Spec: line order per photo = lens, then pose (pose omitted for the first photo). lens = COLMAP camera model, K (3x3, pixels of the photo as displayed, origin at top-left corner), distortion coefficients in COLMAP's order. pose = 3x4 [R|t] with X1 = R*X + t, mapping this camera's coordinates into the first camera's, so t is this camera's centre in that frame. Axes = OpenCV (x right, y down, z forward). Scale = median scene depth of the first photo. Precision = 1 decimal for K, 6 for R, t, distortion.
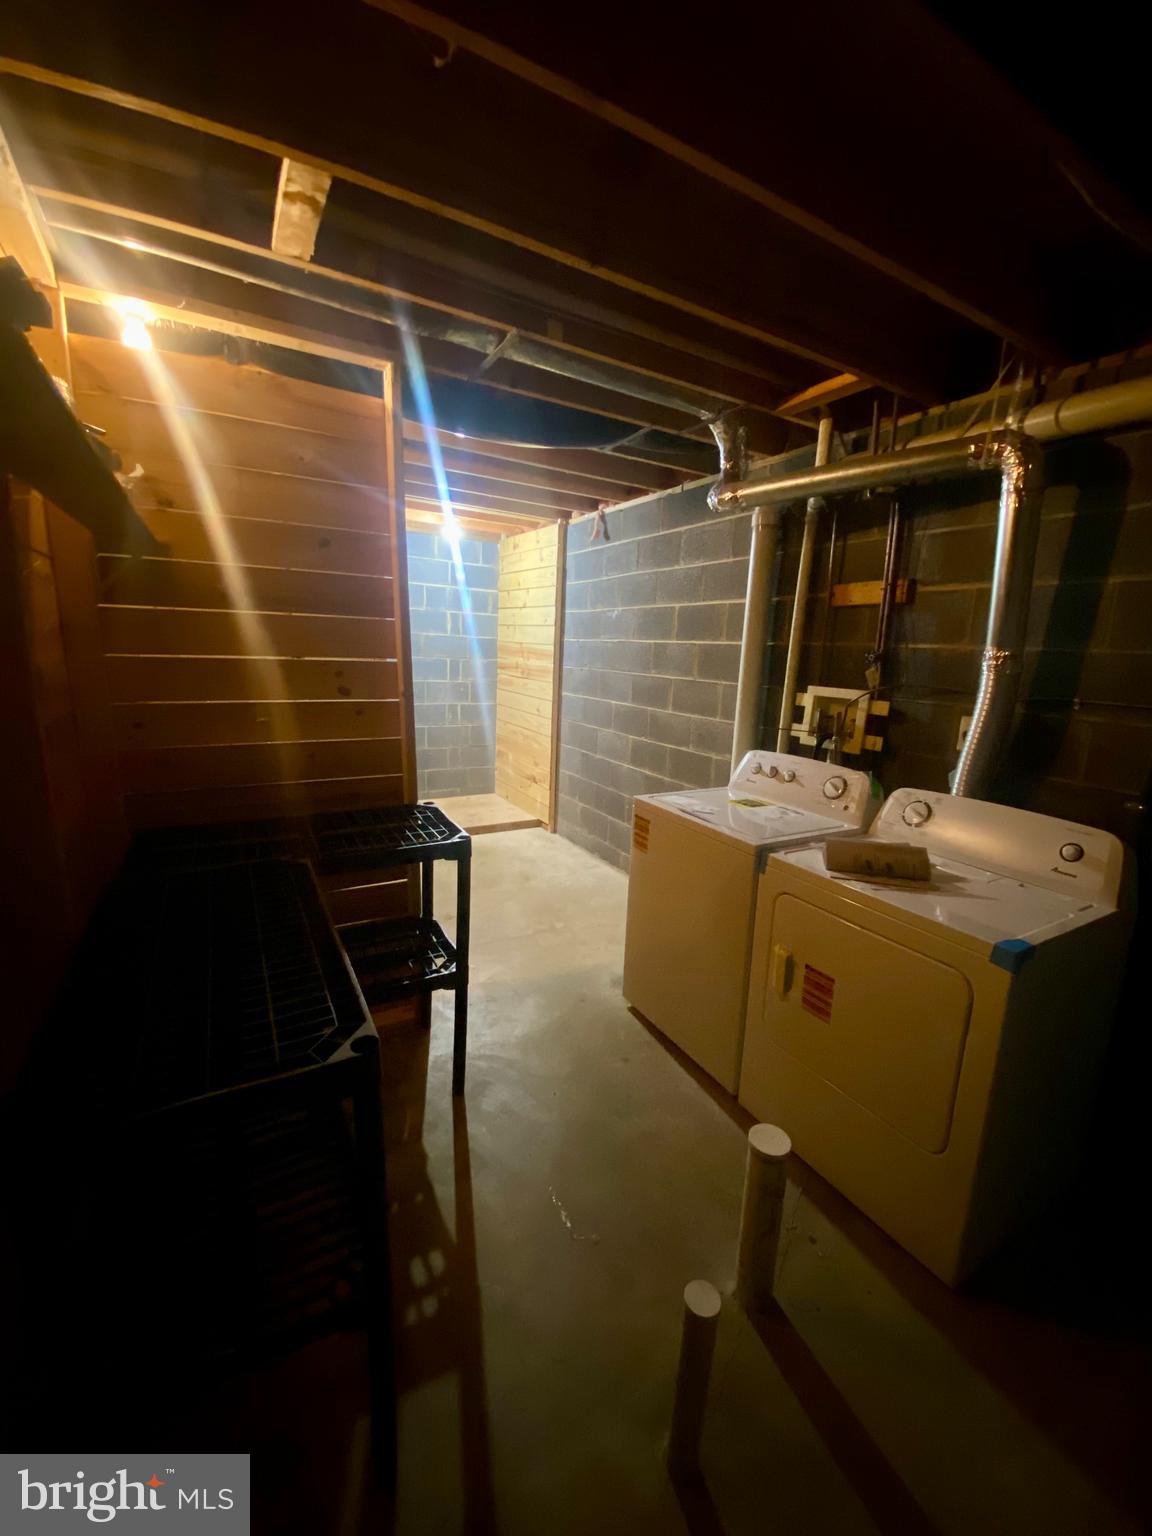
lens RADIAL K [[623.2, 0, 582.4], [0, 623.2, 768.4], [0, 0, 1]] dist [0.008879, -0.000846]
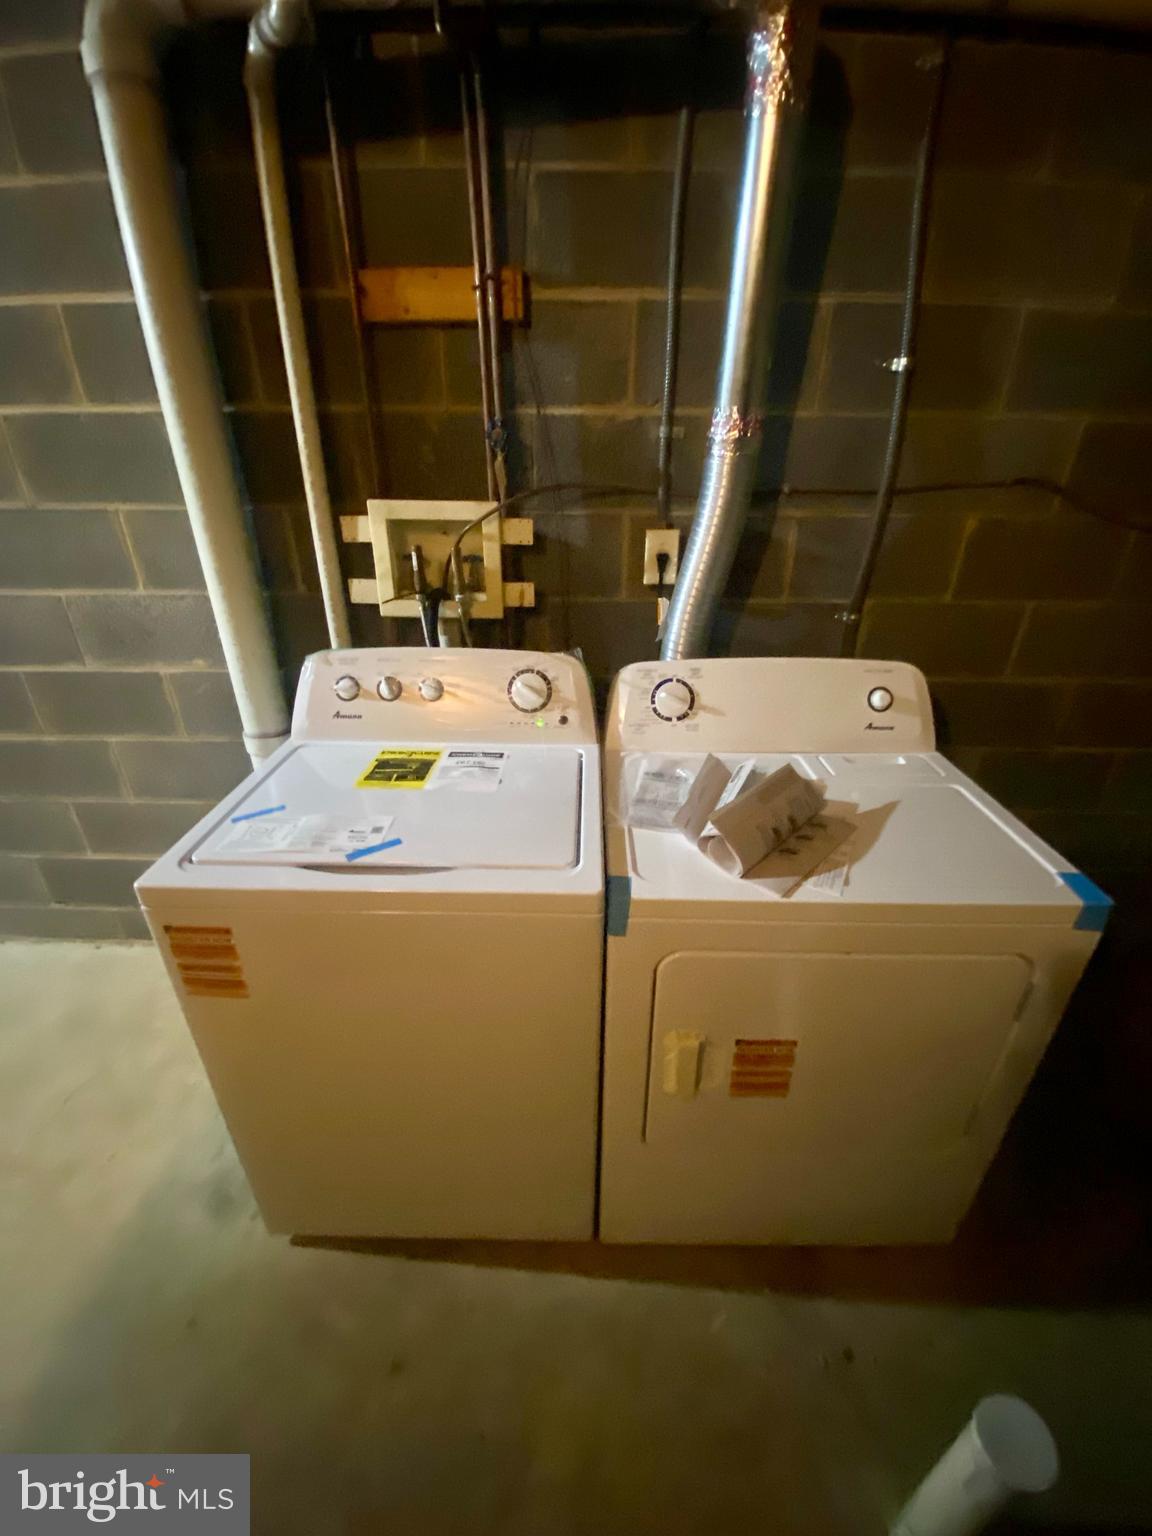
lens RADIAL K [[623.2, 0, 569.2], [0, 623.2, 763.7], [0, 0, 1]] dist [0.008879, -0.000846]
pose [[0.519041, -0.410659, 0.749637, -0.025688], [0.178351, 0.909754, 0.374884, -0.108260], [-0.835935, -0.060881, 0.545442, 0.624736]]
